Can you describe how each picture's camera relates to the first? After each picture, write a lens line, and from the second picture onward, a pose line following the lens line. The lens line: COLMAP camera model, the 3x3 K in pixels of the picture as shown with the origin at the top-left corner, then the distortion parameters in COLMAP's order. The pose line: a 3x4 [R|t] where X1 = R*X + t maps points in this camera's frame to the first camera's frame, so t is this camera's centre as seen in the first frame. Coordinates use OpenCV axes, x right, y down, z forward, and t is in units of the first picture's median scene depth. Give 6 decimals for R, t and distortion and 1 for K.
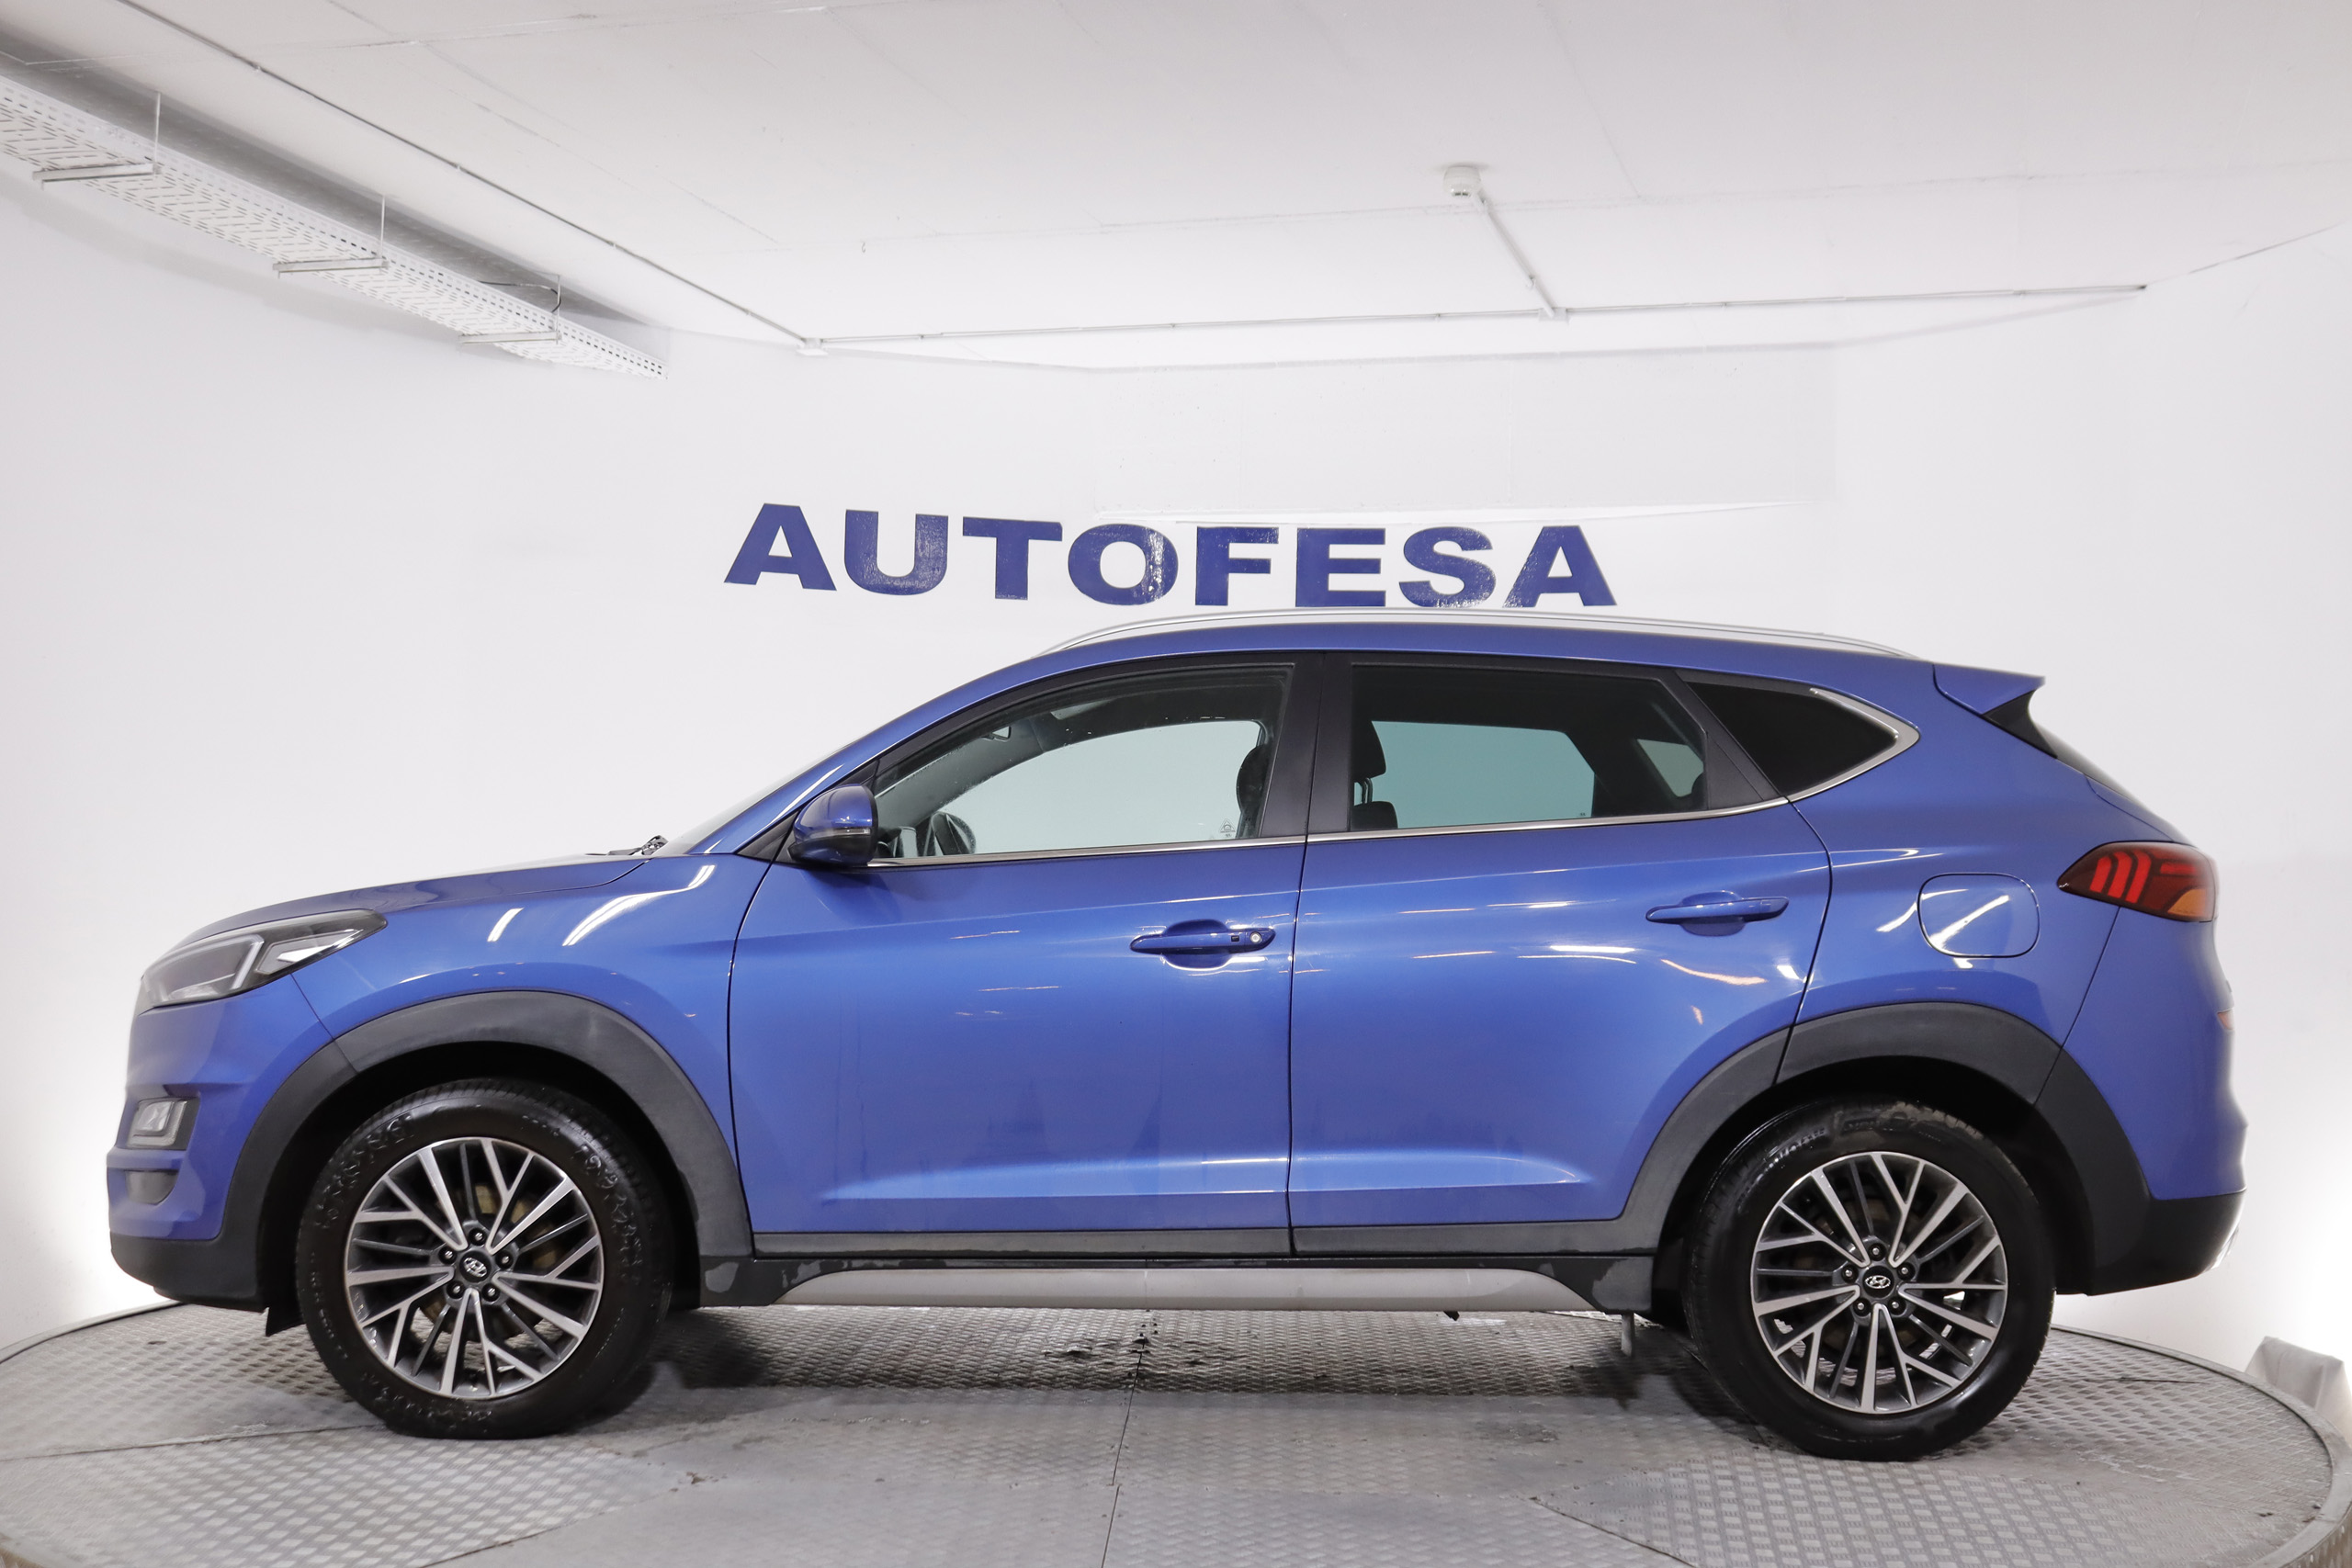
lens RADIAL K [[2808.3, 0, 1176.0], [0, 2808.3, 784.0], [0, 0, 1]] dist [-0.086343, 0.114093]
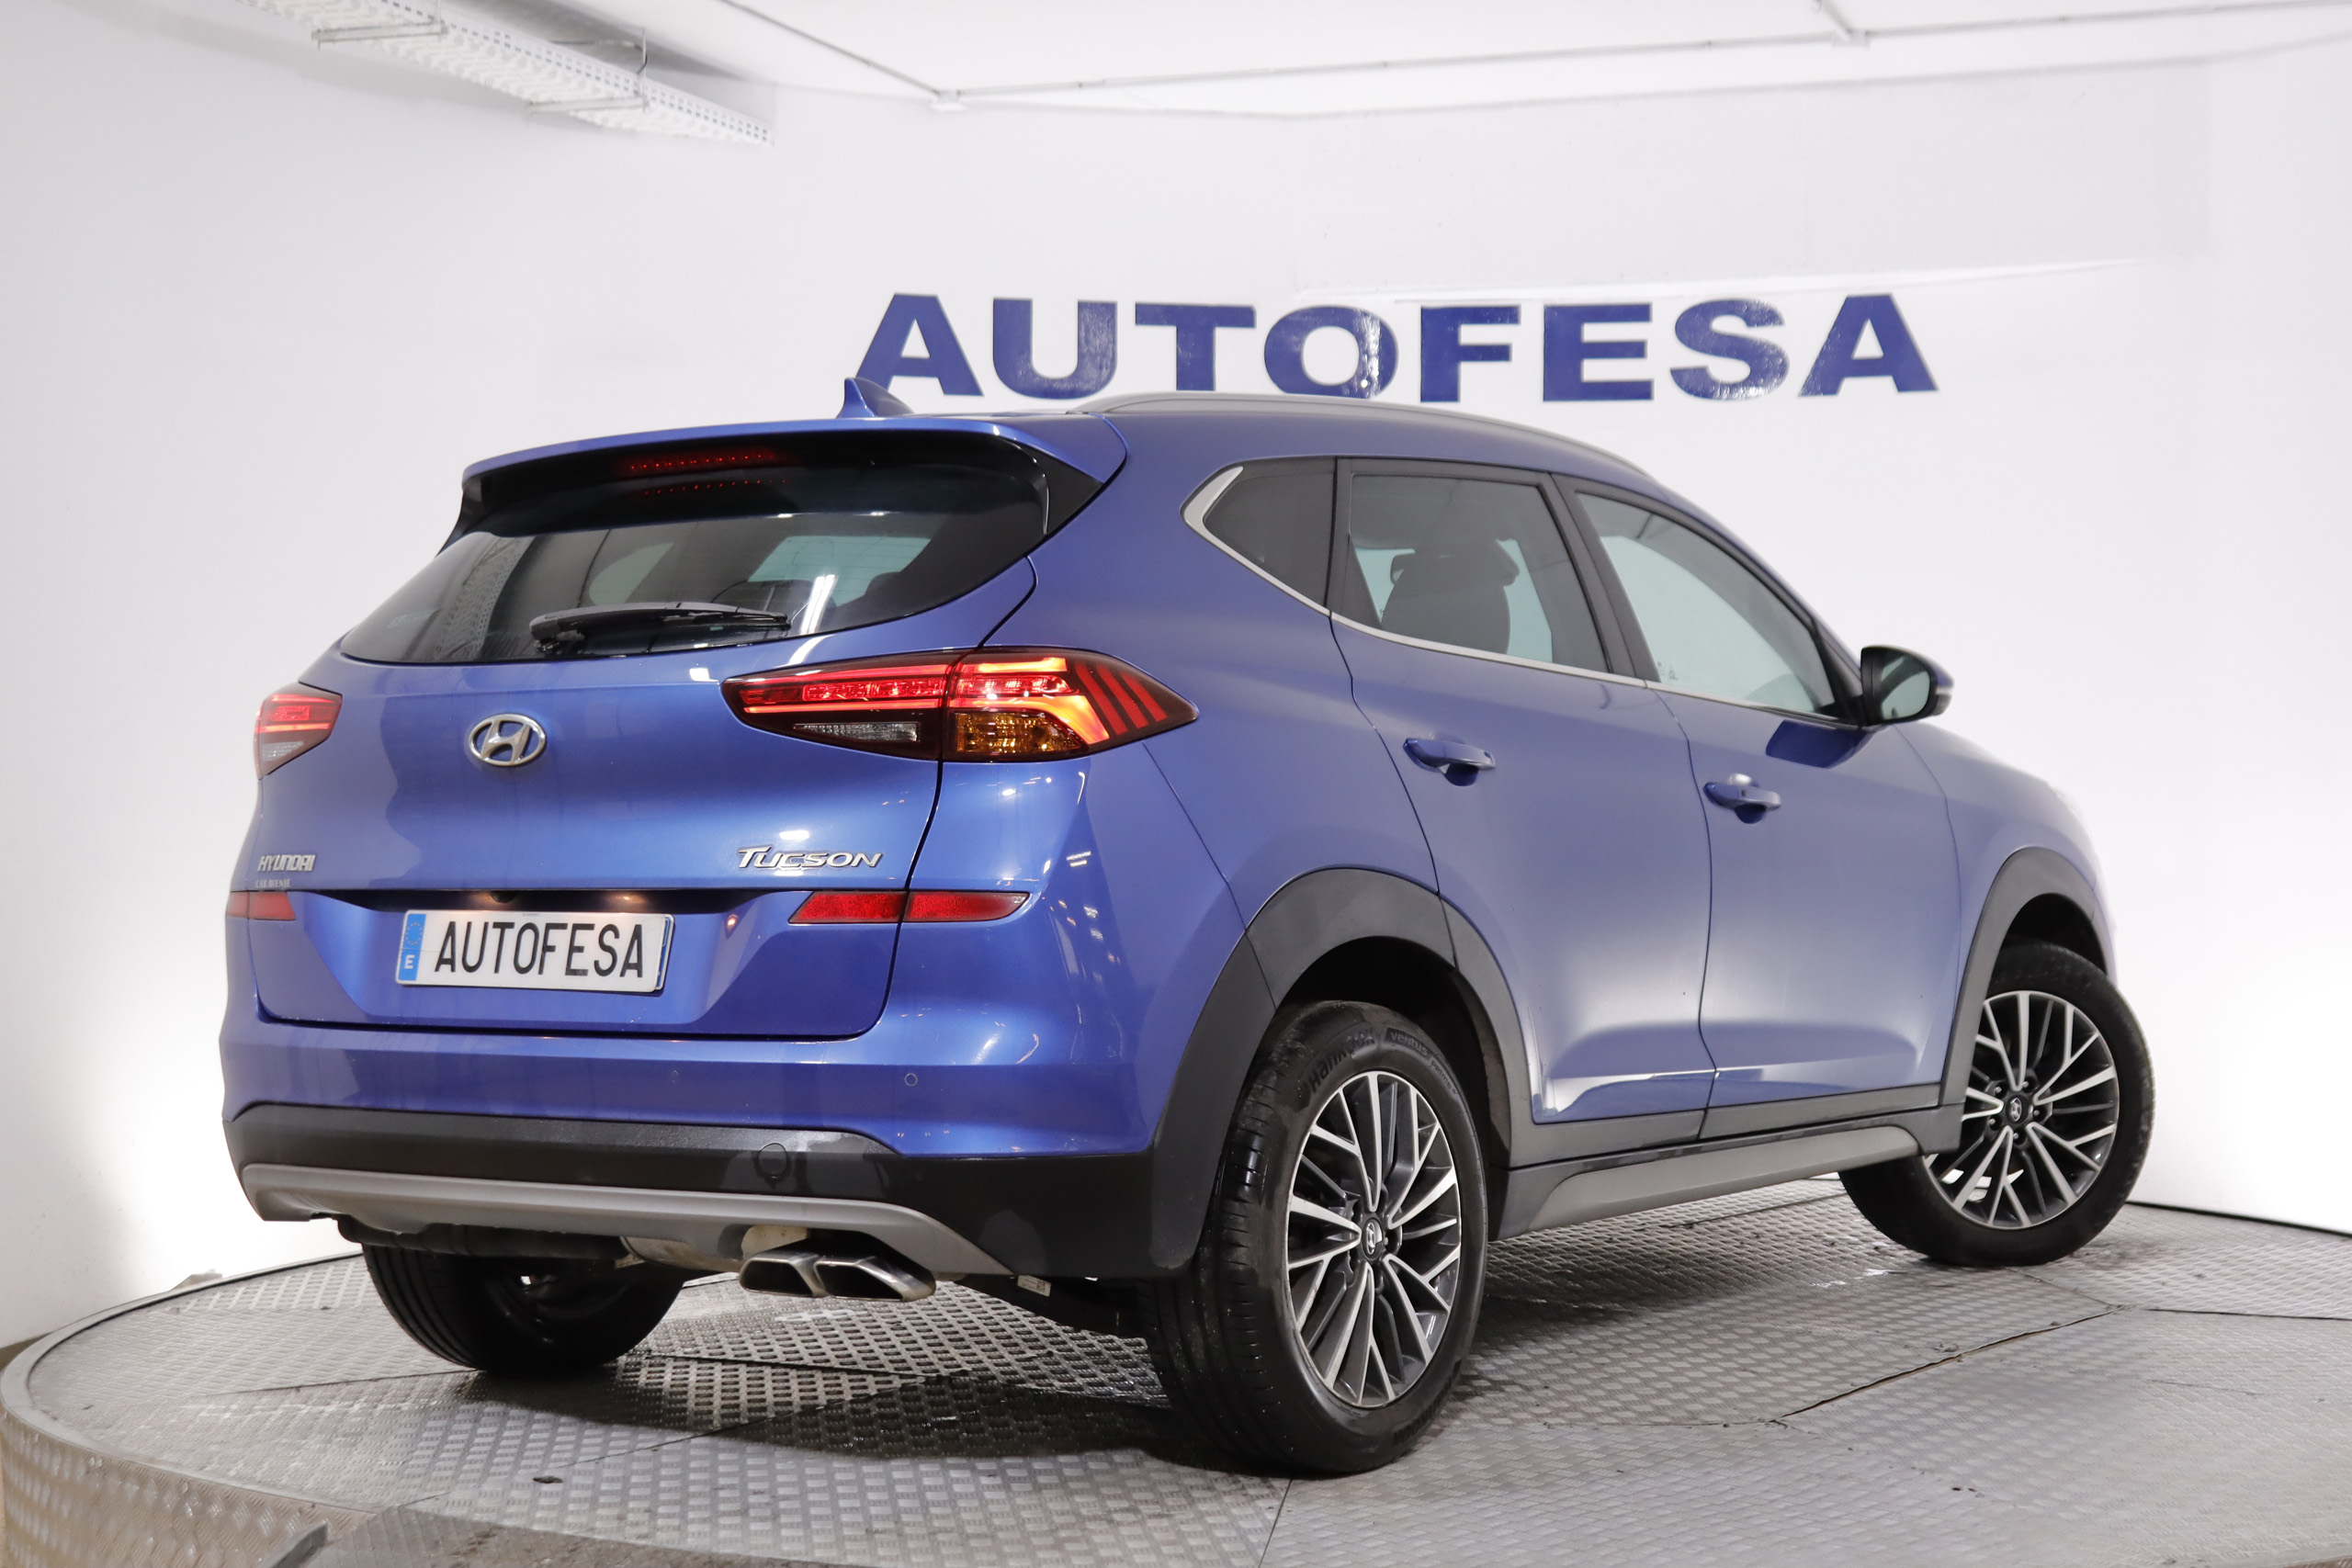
lens RADIAL K [[3737.9, 0, 1176.0], [0, 3737.9, 784.0], [0, 0, 1]] dist [-0.009826, 0.058365]
pose [[0.997590, -0.018520, -0.066872, 0.007387], [0.021611, 0.998717, 0.045804, -0.004523], [0.065938, -0.047139, 0.996710, -0.106075]]
